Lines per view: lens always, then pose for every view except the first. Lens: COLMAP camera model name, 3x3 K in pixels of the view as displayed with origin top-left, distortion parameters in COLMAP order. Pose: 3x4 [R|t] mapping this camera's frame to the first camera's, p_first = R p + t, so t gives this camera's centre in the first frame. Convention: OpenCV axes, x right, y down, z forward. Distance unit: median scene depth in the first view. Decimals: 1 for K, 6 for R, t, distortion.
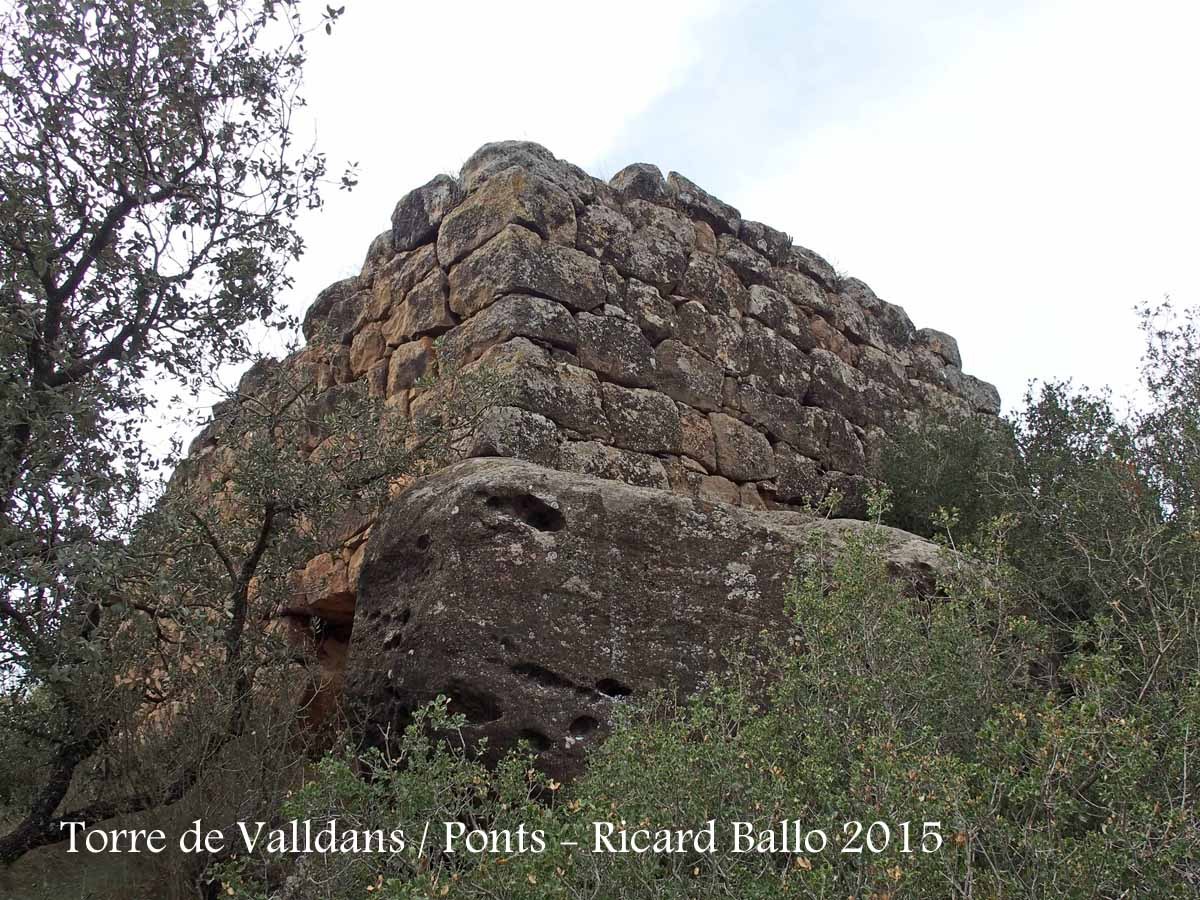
lens RADIAL K [[1317.2, 0, 602.8], [0, 1317.2, 450.1], [0, 0, 1]] dist [-0.081017, 0.000000]
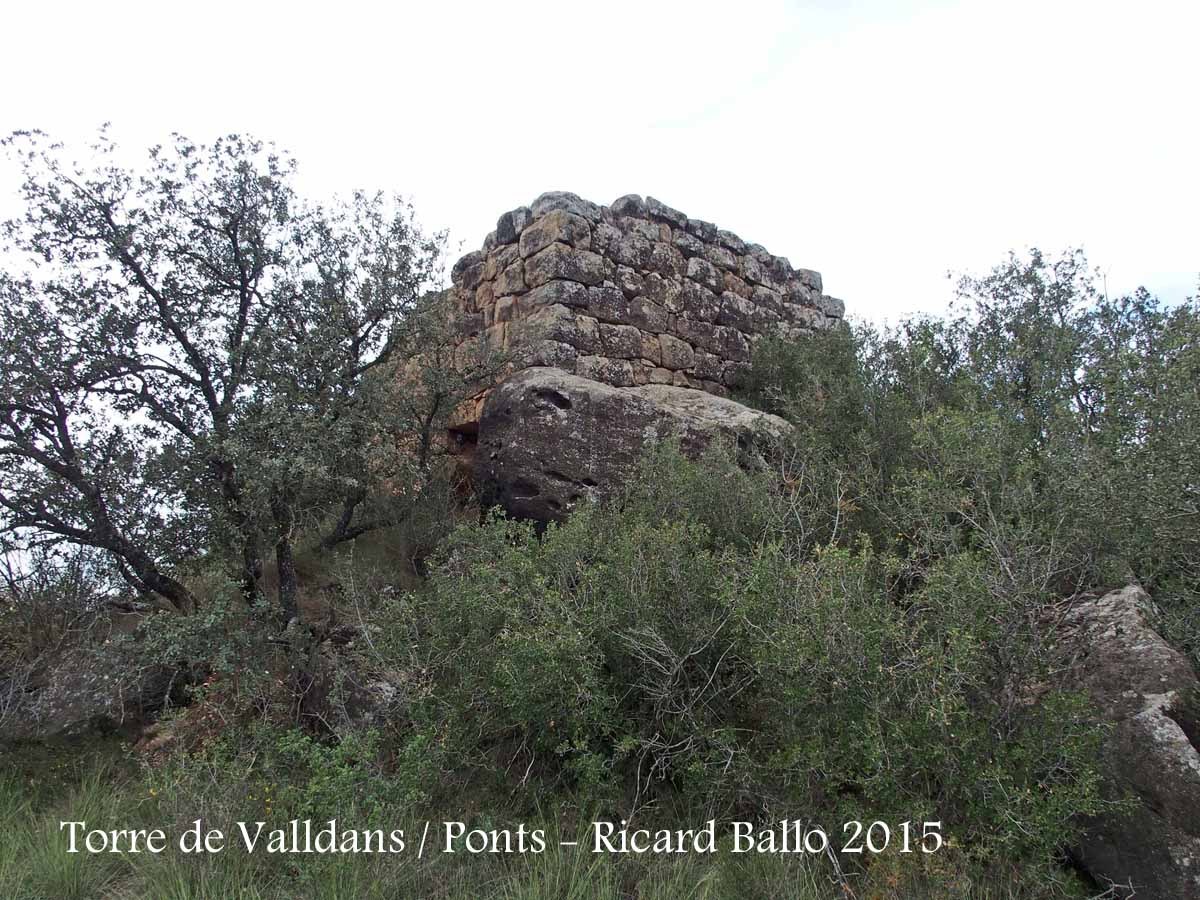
lens RADIAL K [[986.1, 0, 599.2], [0, 986.1, 452.1], [0, 0, 1]] dist [-0.094887, -0.001475]
pose [[0.996978, 0.029116, -0.072022, 0.103705], [-0.013690, 0.978446, 0.206050, -0.157482], [0.076469, -0.204441, 0.975887, -0.462337]]
